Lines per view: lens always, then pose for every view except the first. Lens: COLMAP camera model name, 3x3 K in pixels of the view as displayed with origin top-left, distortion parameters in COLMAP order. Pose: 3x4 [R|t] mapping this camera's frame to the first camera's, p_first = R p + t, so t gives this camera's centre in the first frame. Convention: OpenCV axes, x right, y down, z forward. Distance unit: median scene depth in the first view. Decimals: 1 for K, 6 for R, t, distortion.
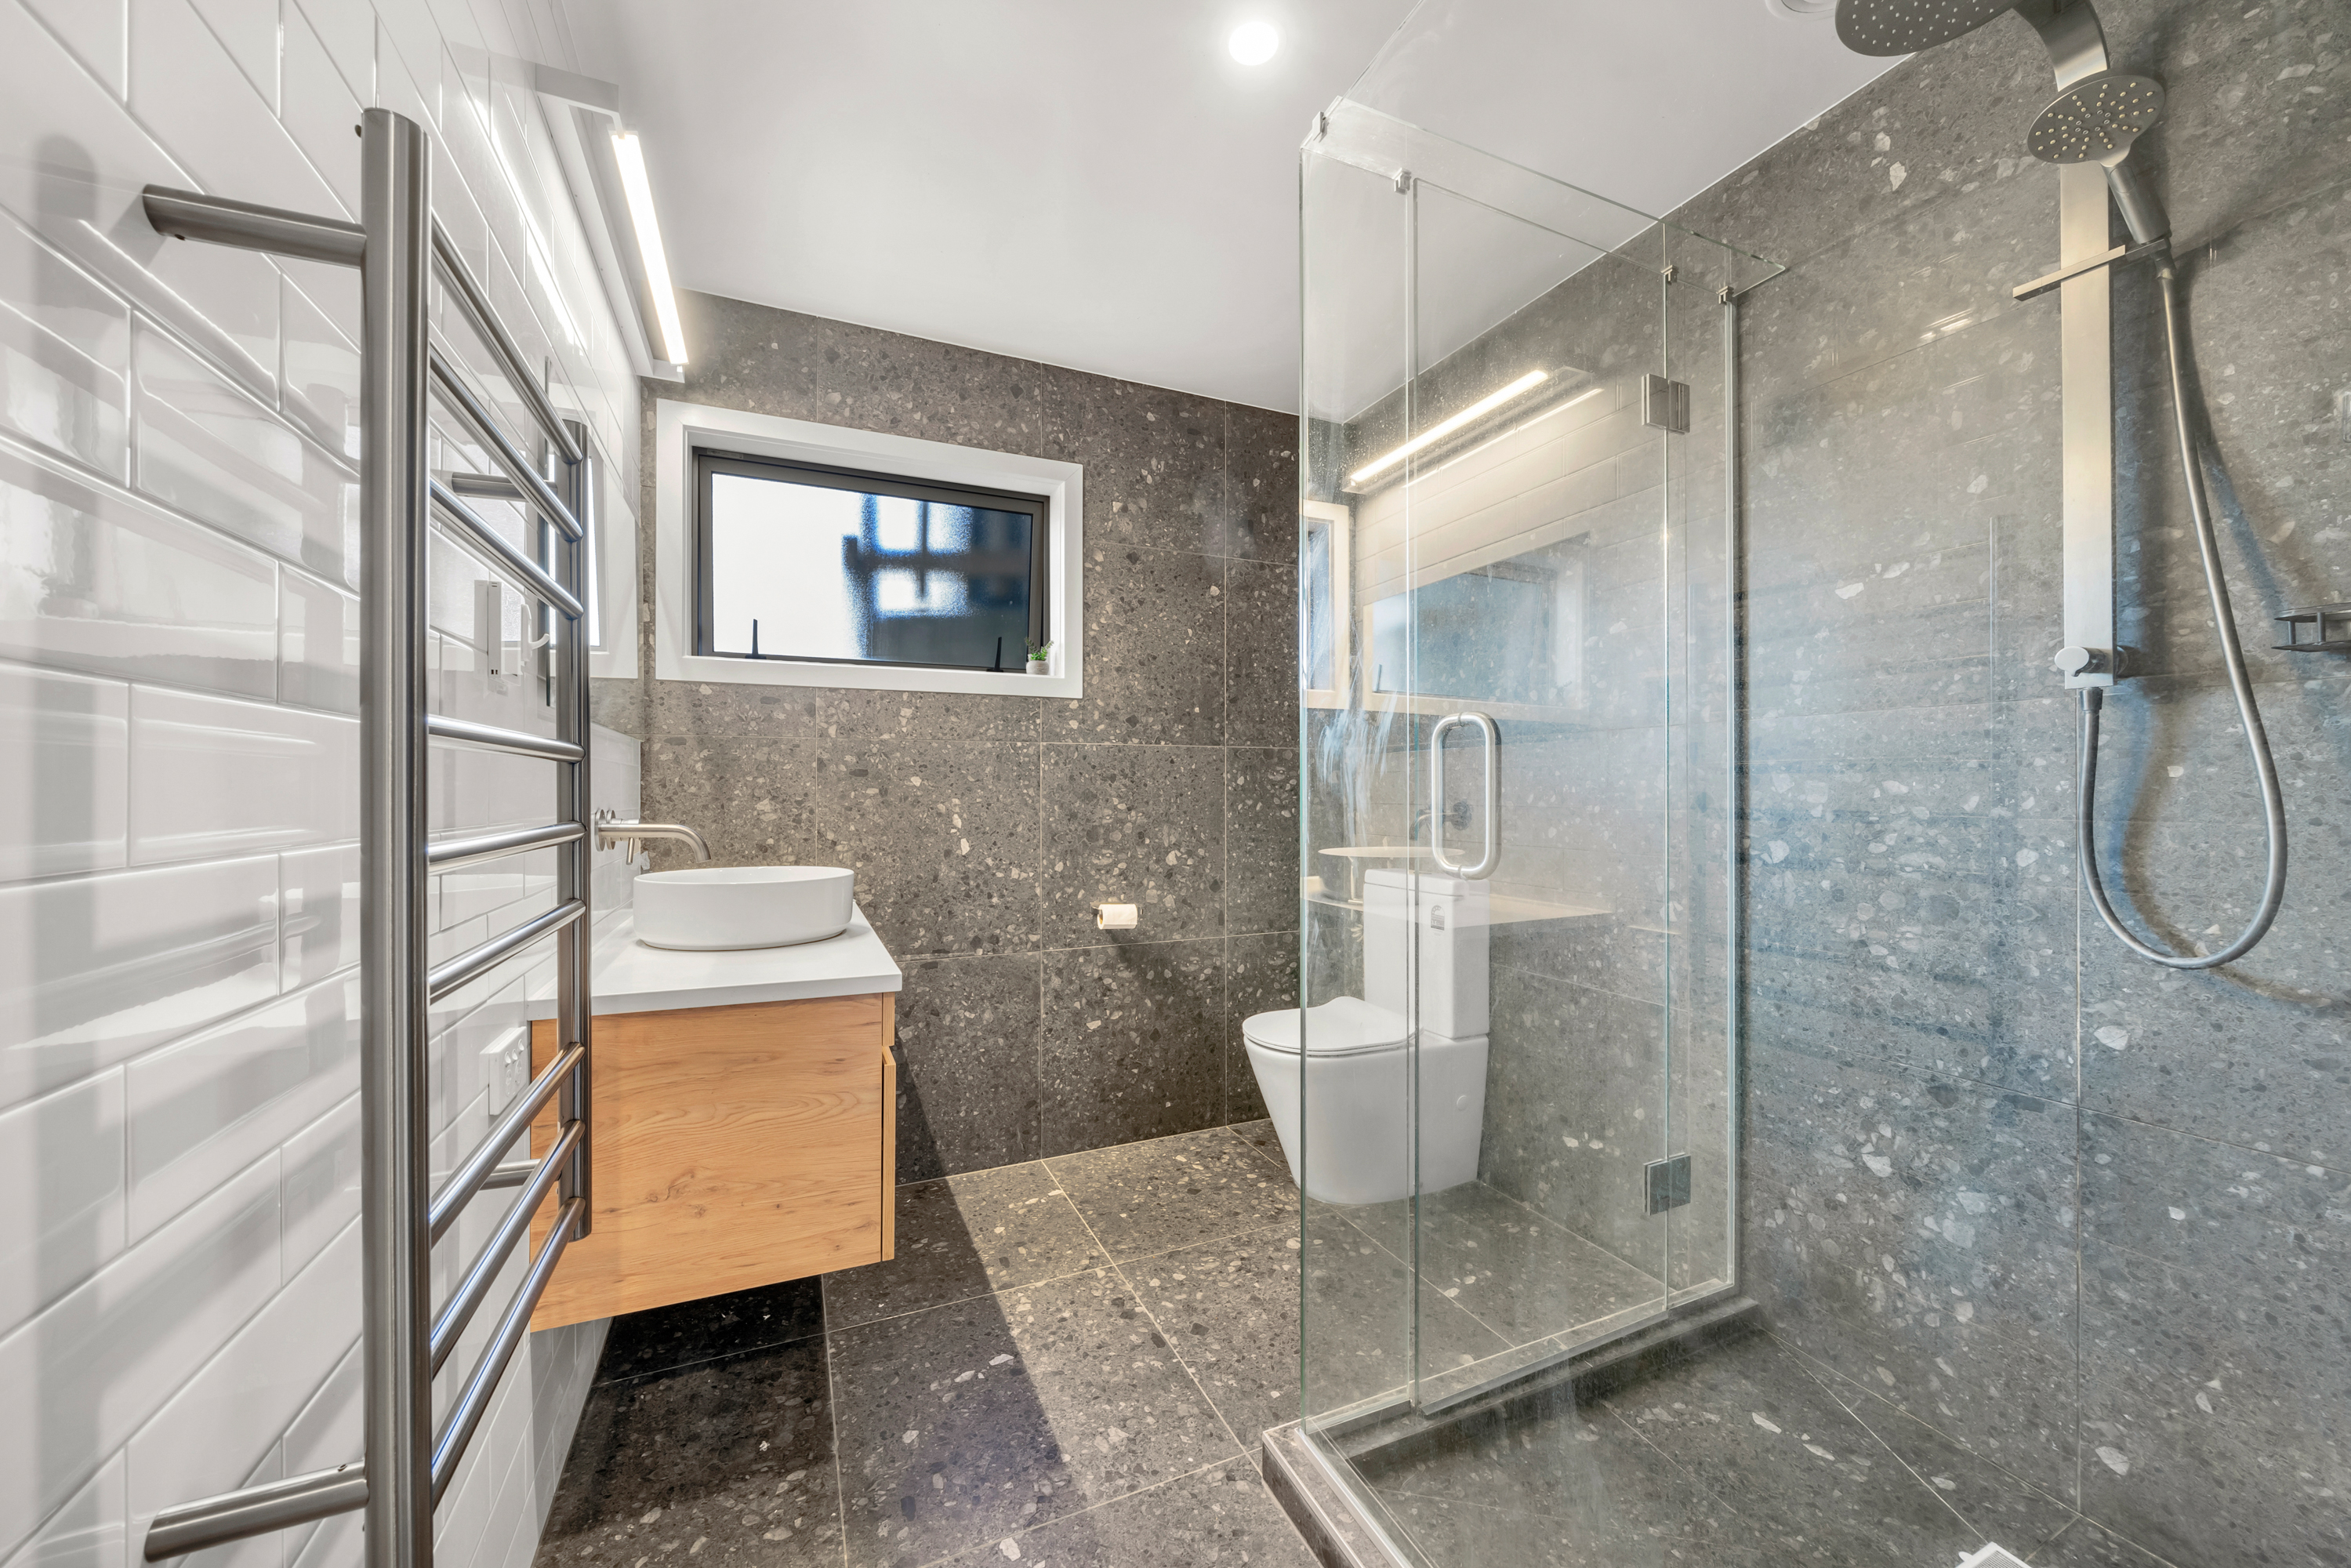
lens RADIAL K [[872.4, 0, 1175.5], [0, 872.4, 784.0], [0, 0, 1]] dist [-0.006141, -0.000196]
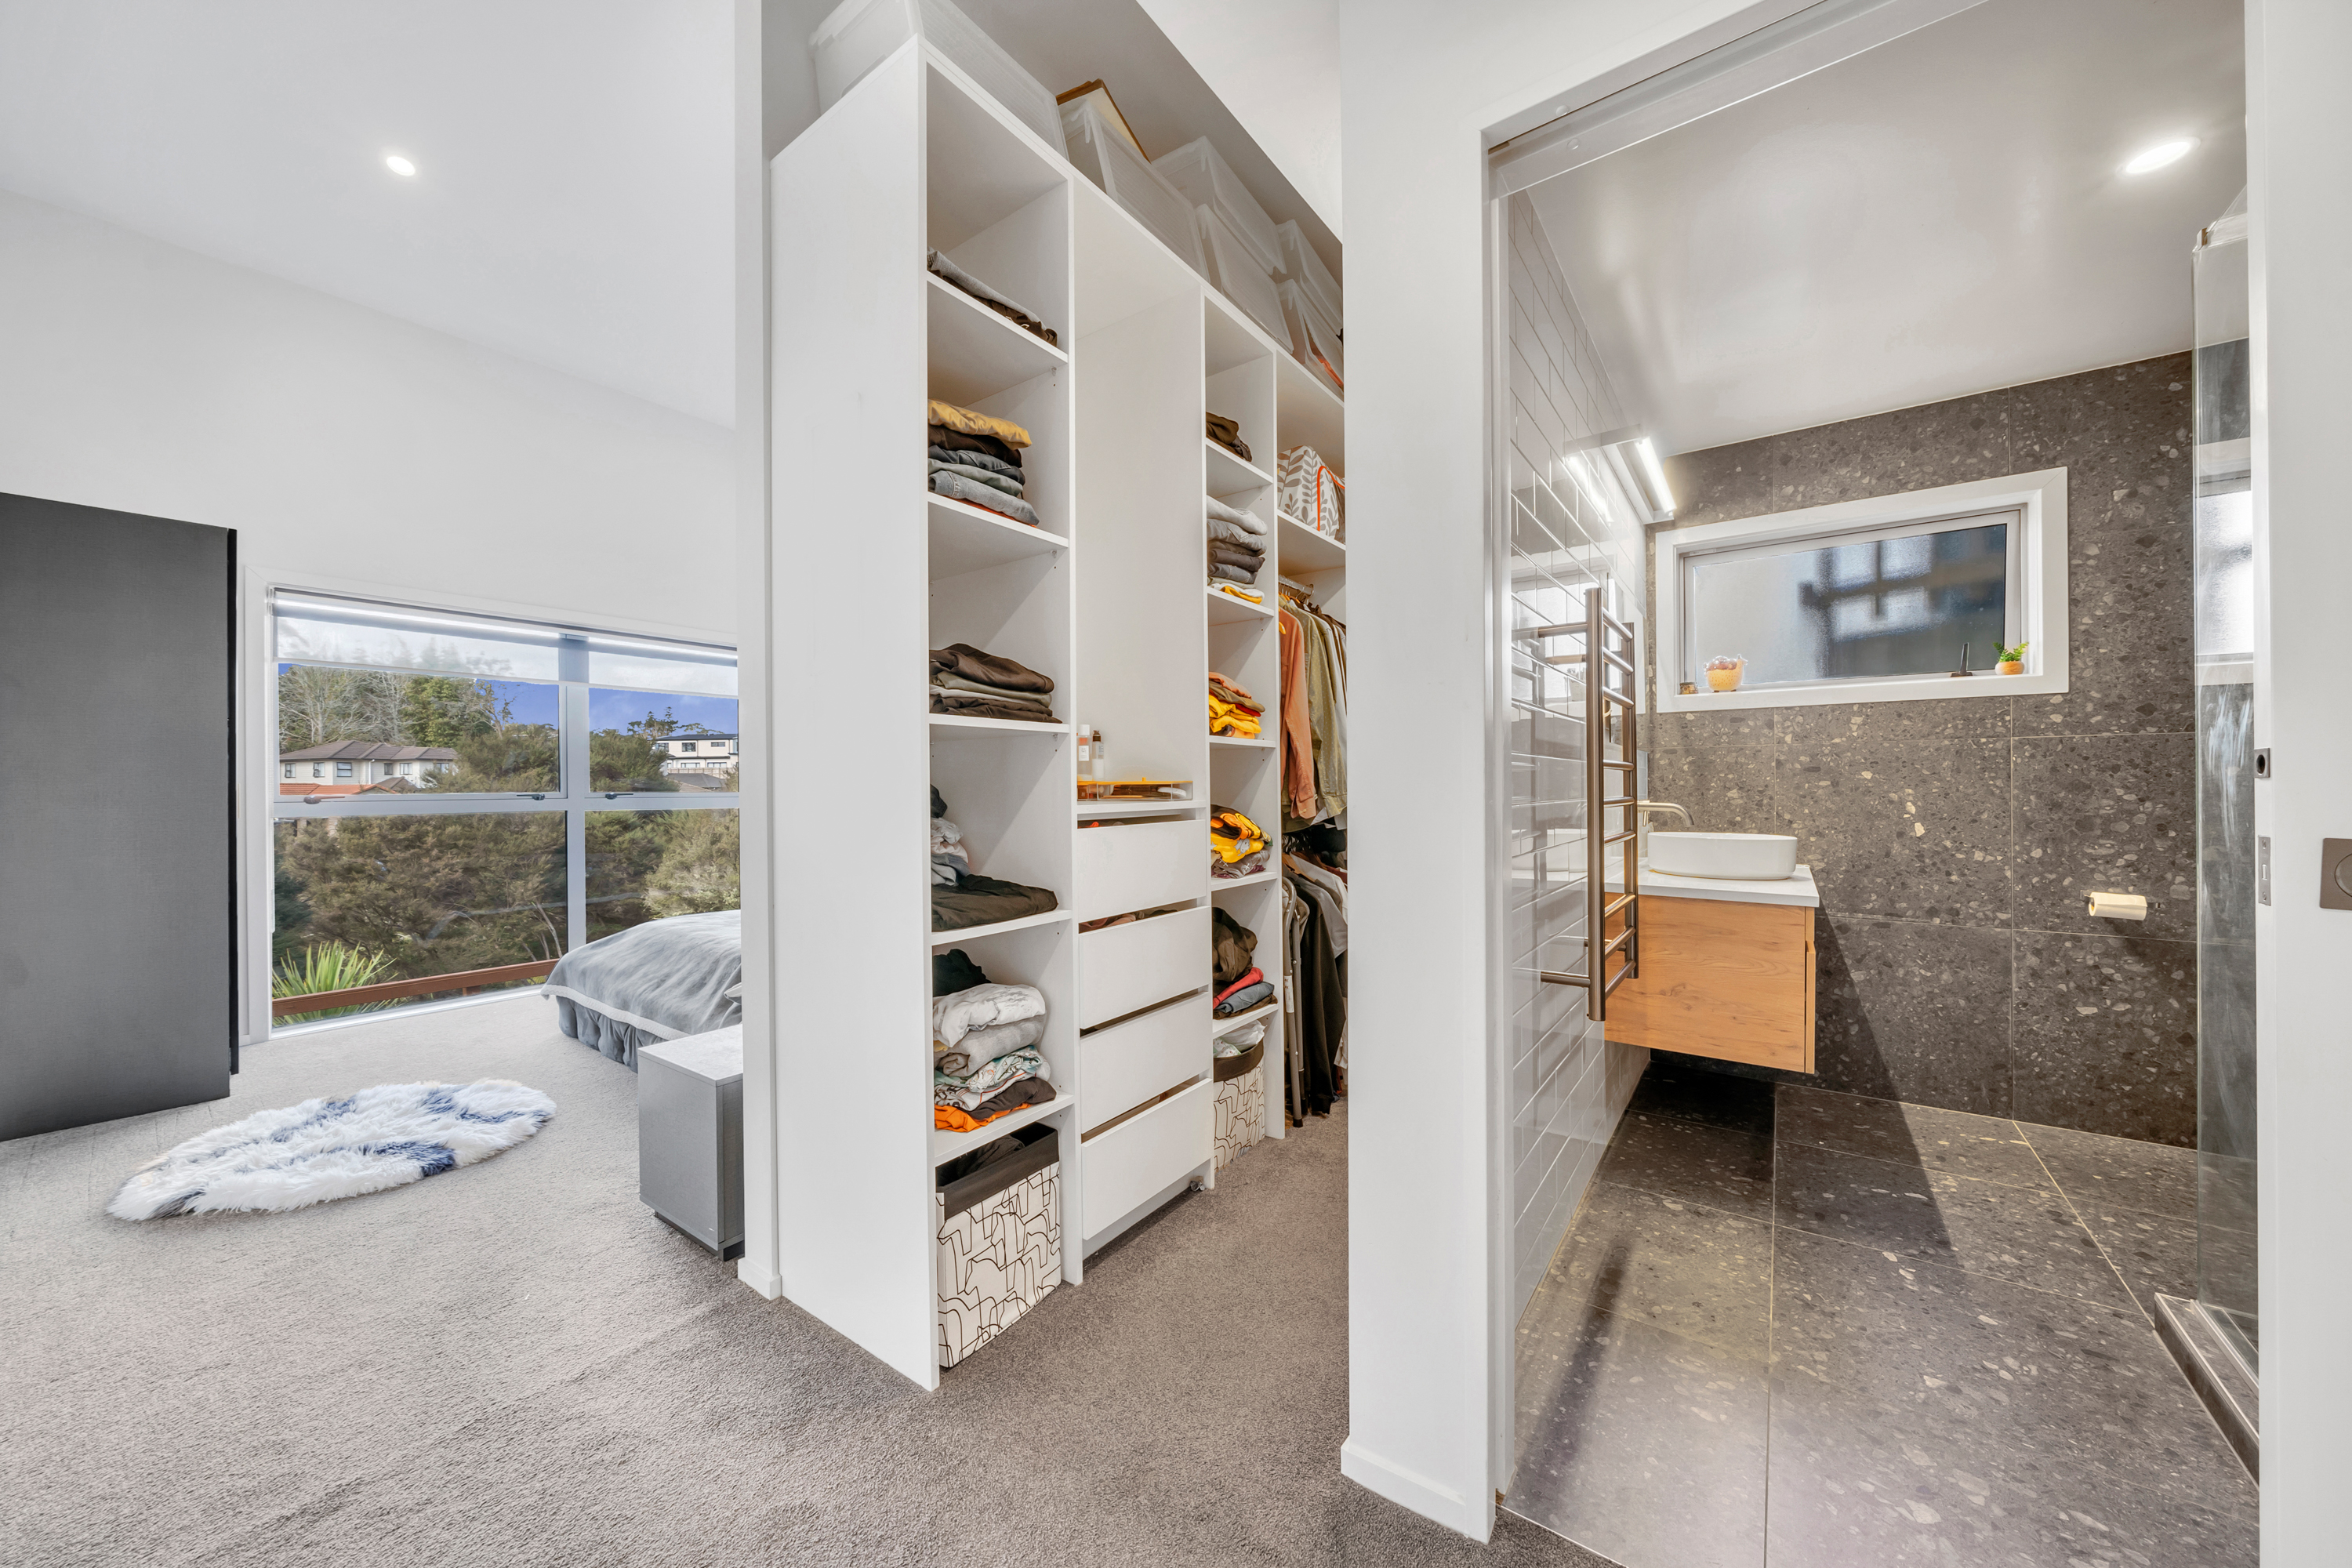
lens RADIAL K [[822.5, 0, 1171.2], [0, 822.5, 789.7], [0, 0, 1]] dist [-0.001806, -0.000400]
pose [[0.489883, -0.000085, -0.871788, 0.232813], [0.010630, 0.999926, 0.005876, 0.000346], [0.871723, -0.012146, 0.489848, -0.430059]]
